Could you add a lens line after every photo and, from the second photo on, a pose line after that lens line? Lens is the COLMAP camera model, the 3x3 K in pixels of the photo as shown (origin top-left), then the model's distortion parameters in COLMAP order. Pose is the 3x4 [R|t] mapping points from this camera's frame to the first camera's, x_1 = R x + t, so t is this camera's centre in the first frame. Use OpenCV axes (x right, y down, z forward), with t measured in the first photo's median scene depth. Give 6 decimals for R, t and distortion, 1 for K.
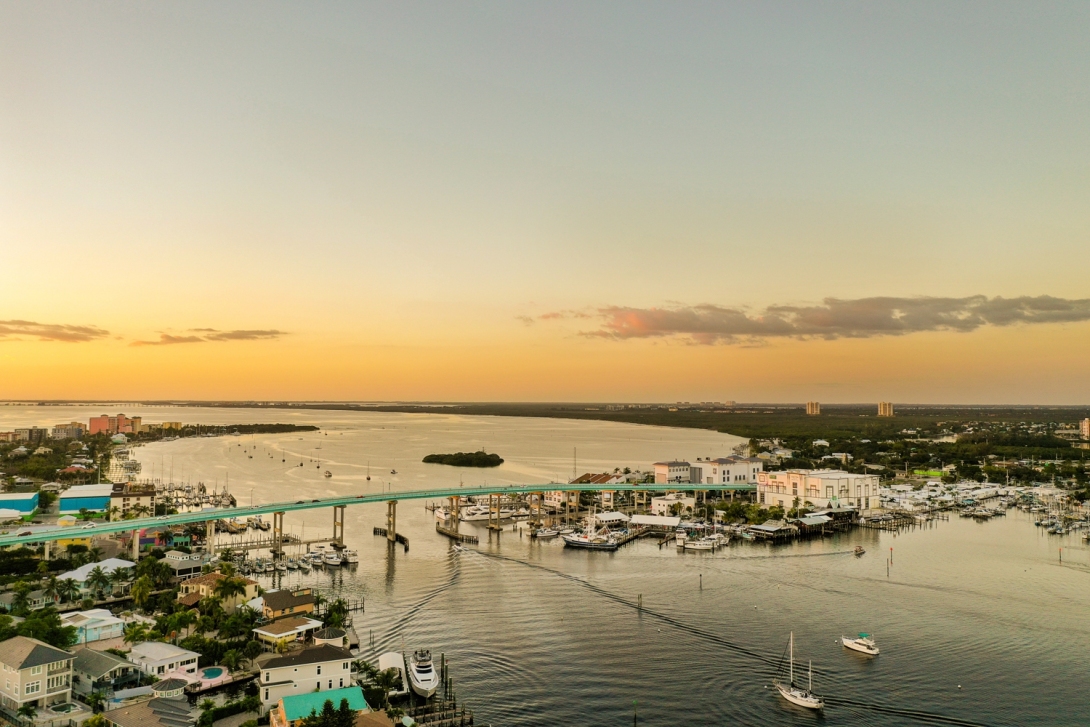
lens RADIAL K [[859.5, 0, 545.0], [0, 859.5, 363.5], [0, 0, 1]] dist [0.024670, -0.001025]
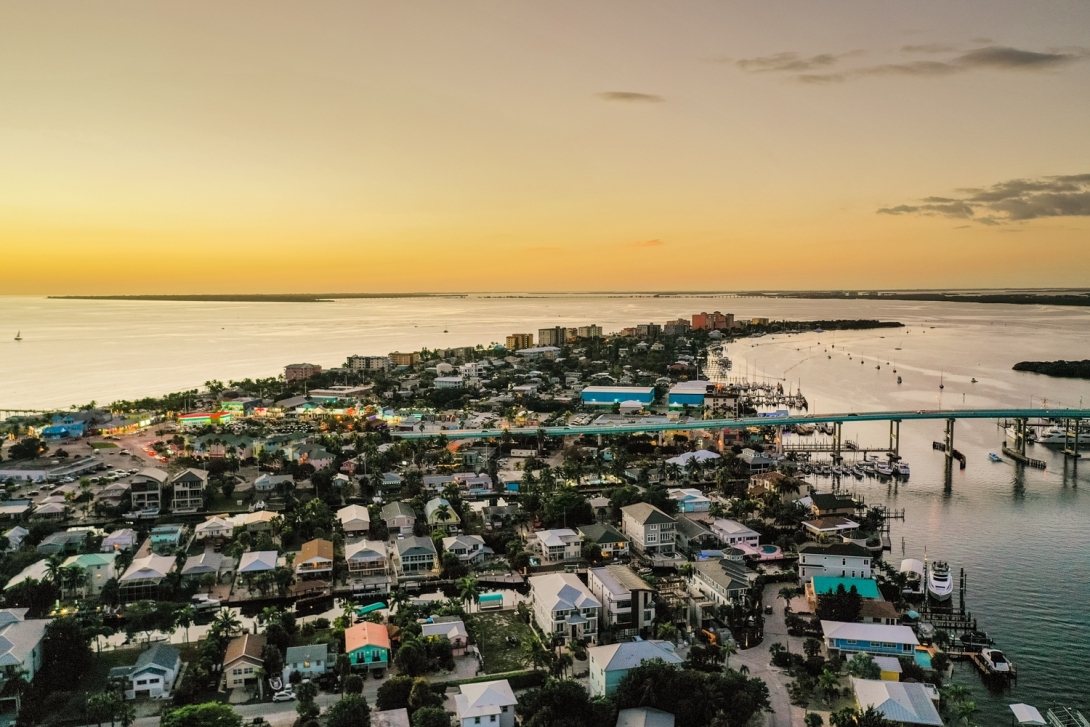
lens RADIAL K [[859.5, 0, 545.0], [0, 859.5, 363.5], [0, 0, 1]] dist [0.024670, -0.001025]
pose [[0.793419, 0.035259, -0.607654, 0.079068], [0.040632, 0.993026, 0.110674, -0.049521], [0.607318, -0.112501, 0.786453, -0.124636]]
